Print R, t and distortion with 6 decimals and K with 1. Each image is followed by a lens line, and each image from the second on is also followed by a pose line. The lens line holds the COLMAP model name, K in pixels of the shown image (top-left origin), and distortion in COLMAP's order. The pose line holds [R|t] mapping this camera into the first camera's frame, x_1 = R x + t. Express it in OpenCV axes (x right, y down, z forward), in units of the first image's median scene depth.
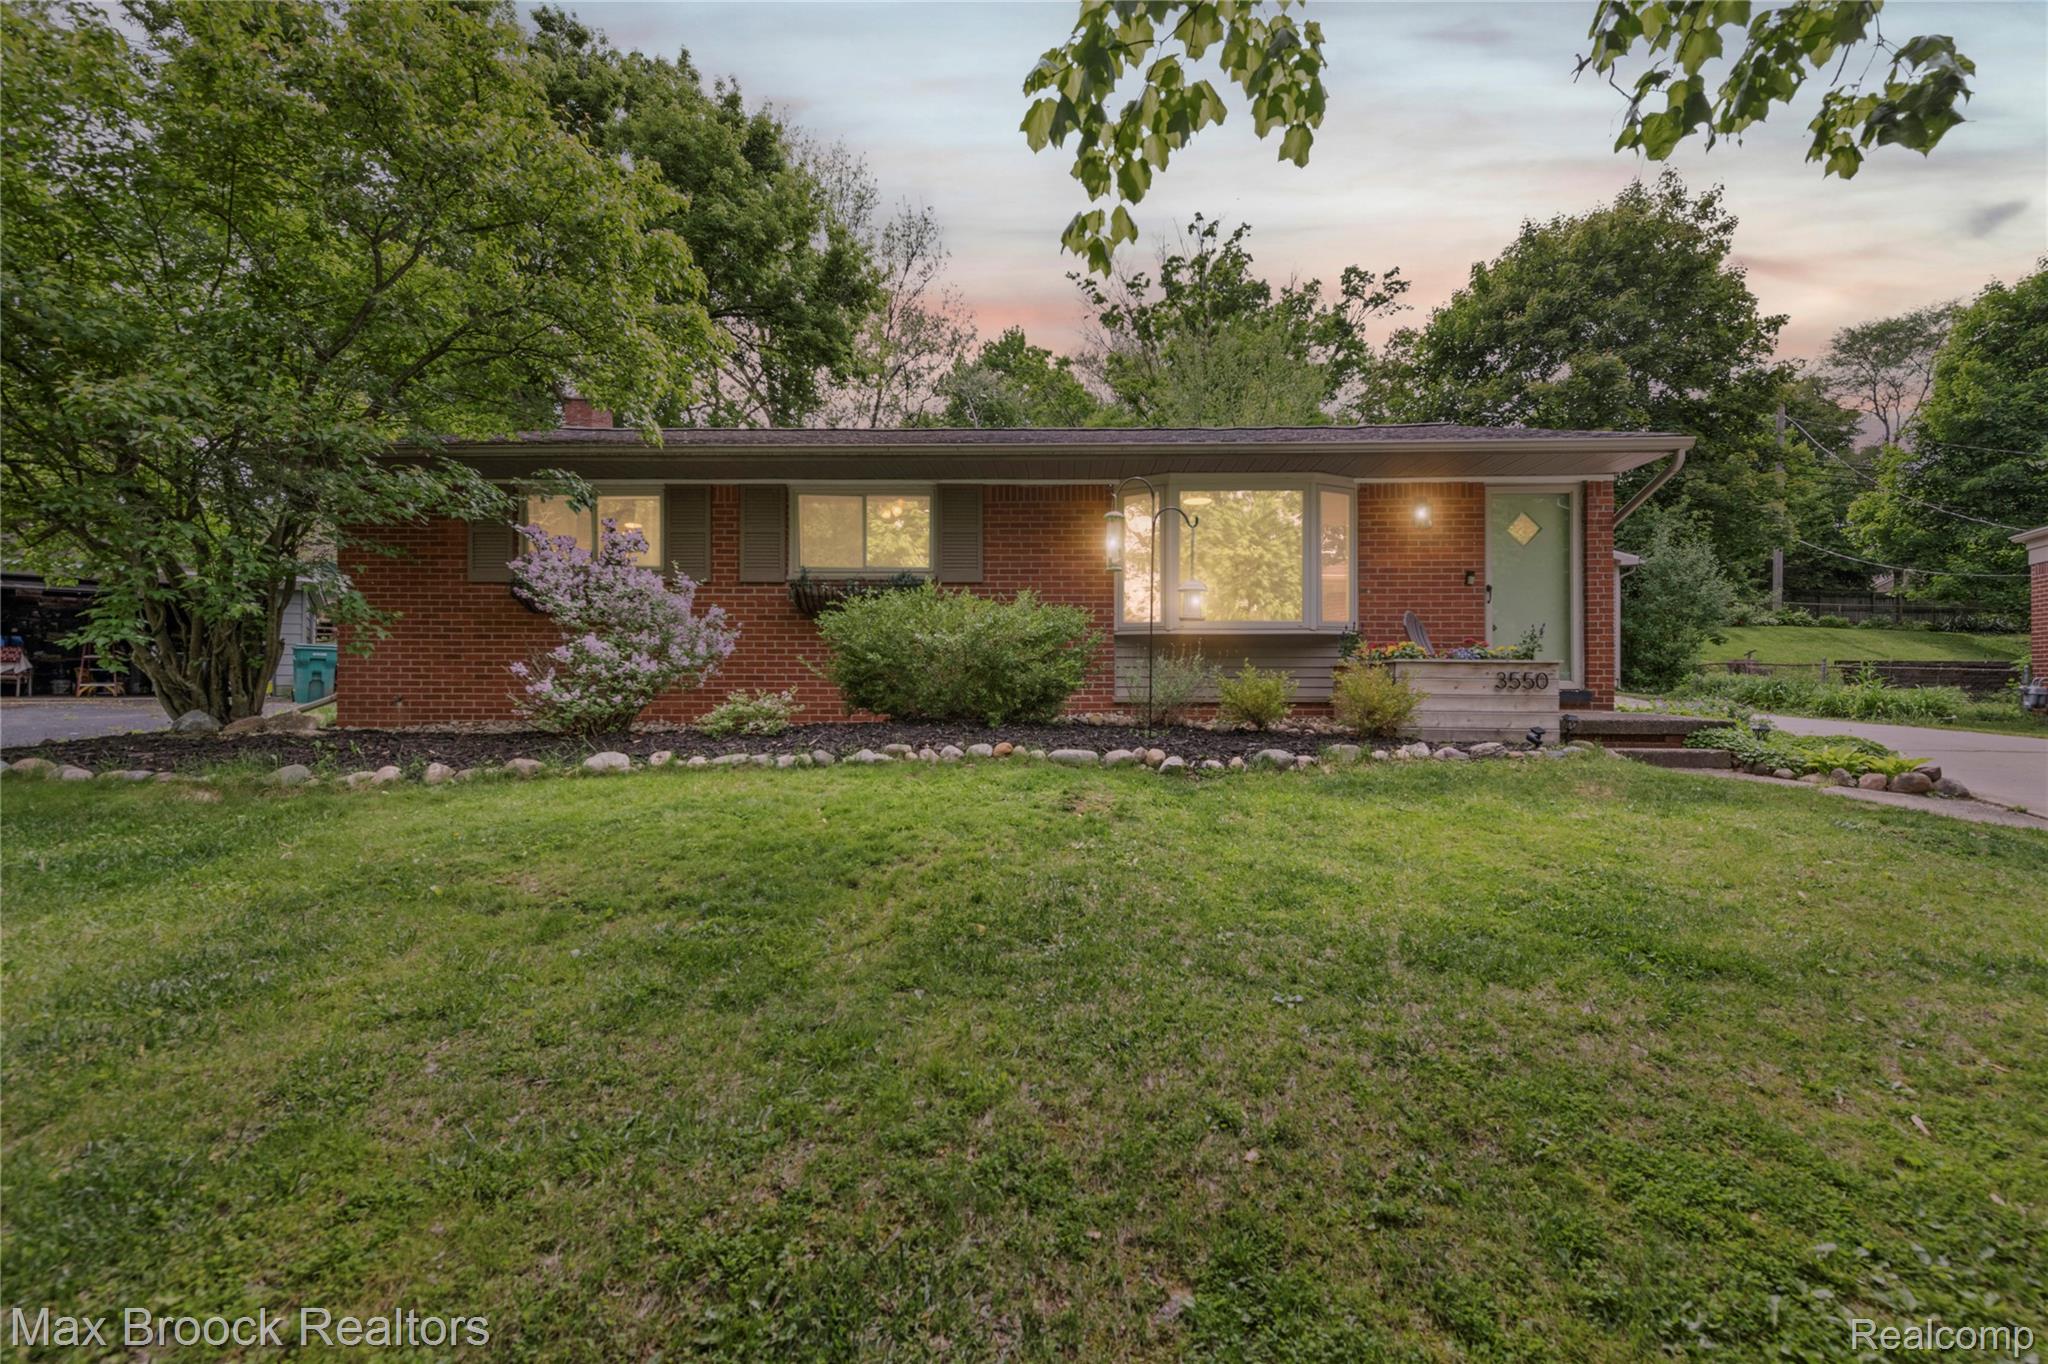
lens RADIAL K [[813.0, 0, 1045.0], [0, 813.0, 674.2], [0, 0, 1]] dist [0.010234, -0.003083]
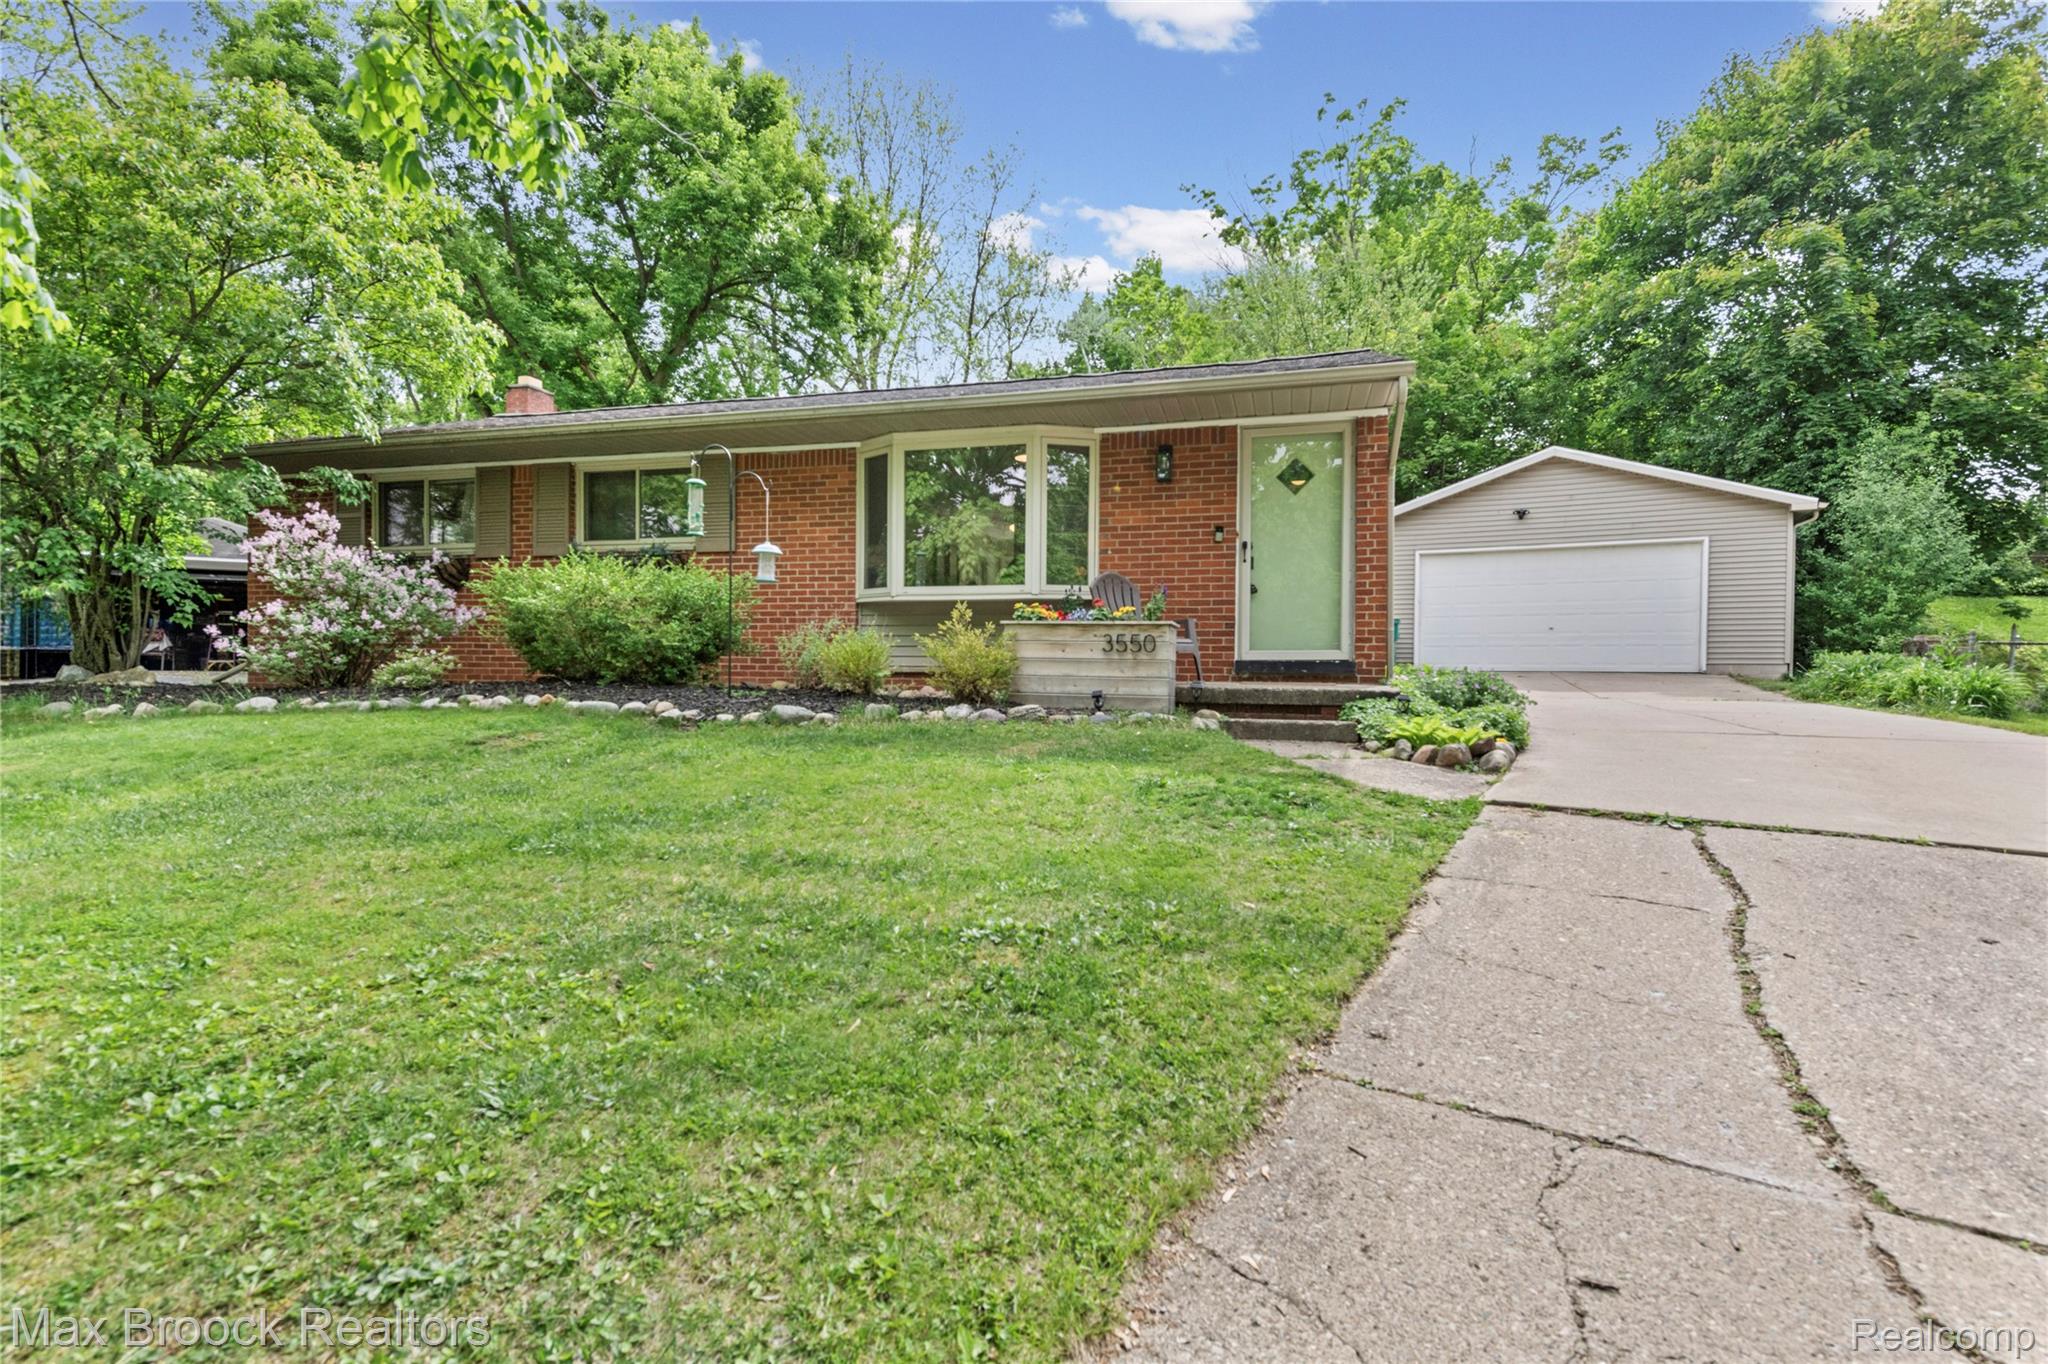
lens RADIAL K [[961.8, 0, 1018.1], [0, 961.8, 681.7], [0, 0, 1]] dist [0.005332, -0.002253]
pose [[0.967844, 0.010214, -0.251345, 0.135447], [-0.006272, 0.999845, 0.016480, 0.006250], [0.251474, -0.014373, 0.967757, -0.015691]]
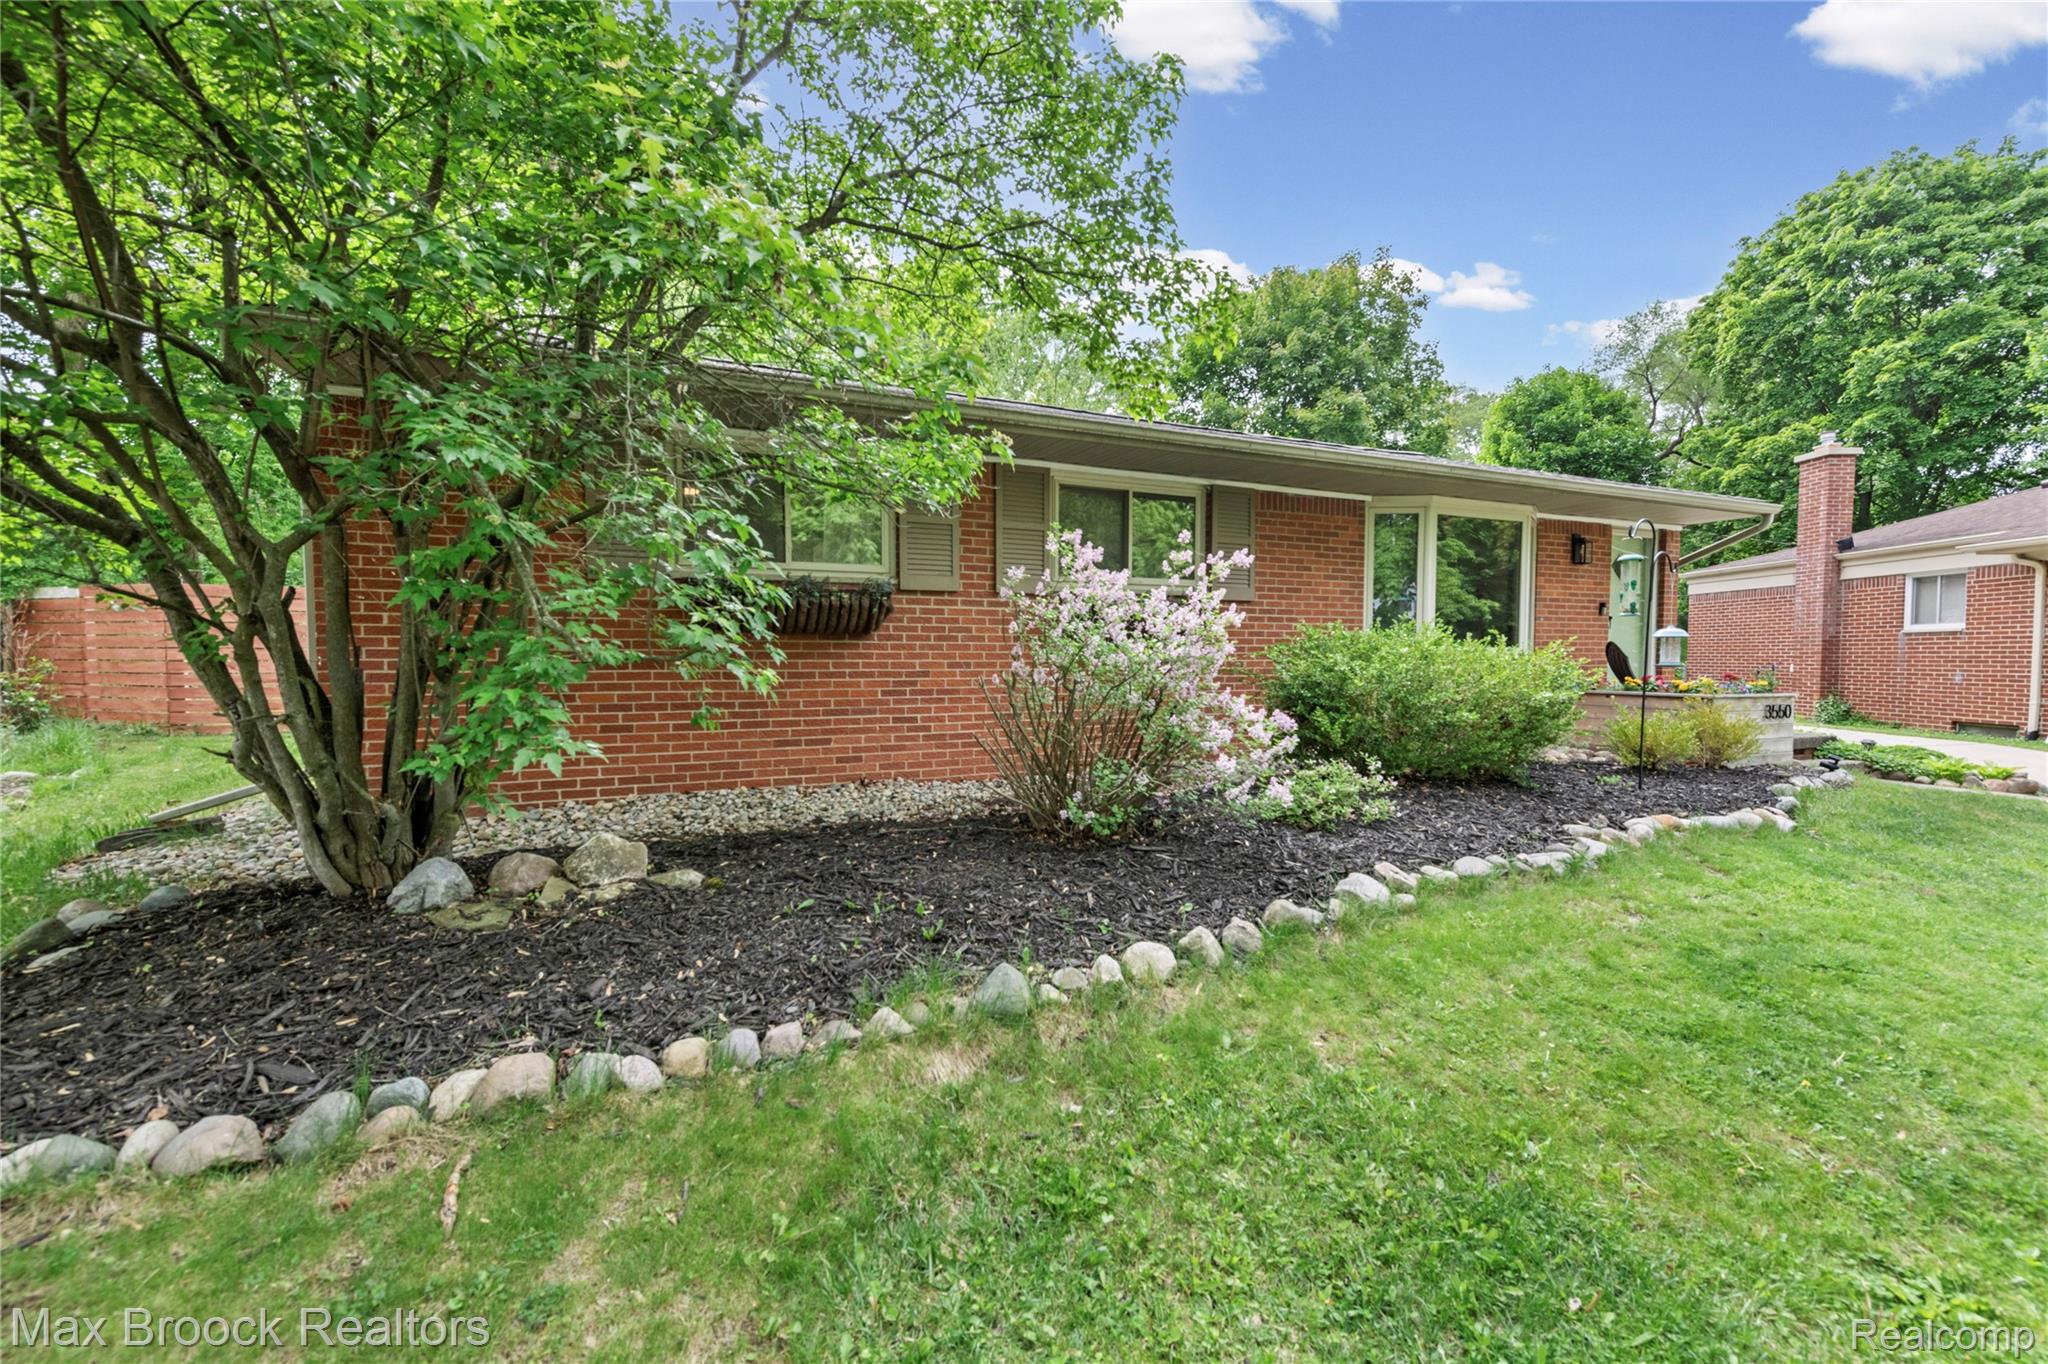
lens RADIAL K [[813.0, 0, 1023.2], [0, 813.0, 683.2], [0, 0, 1]] dist [0.010234, -0.003083]
pose [[0.894725, -0.024714, 0.445934, -0.163183], [0.004762, 0.998939, 0.045806, -0.016821], [-0.446593, -0.038860, 0.893893, 0.080919]]
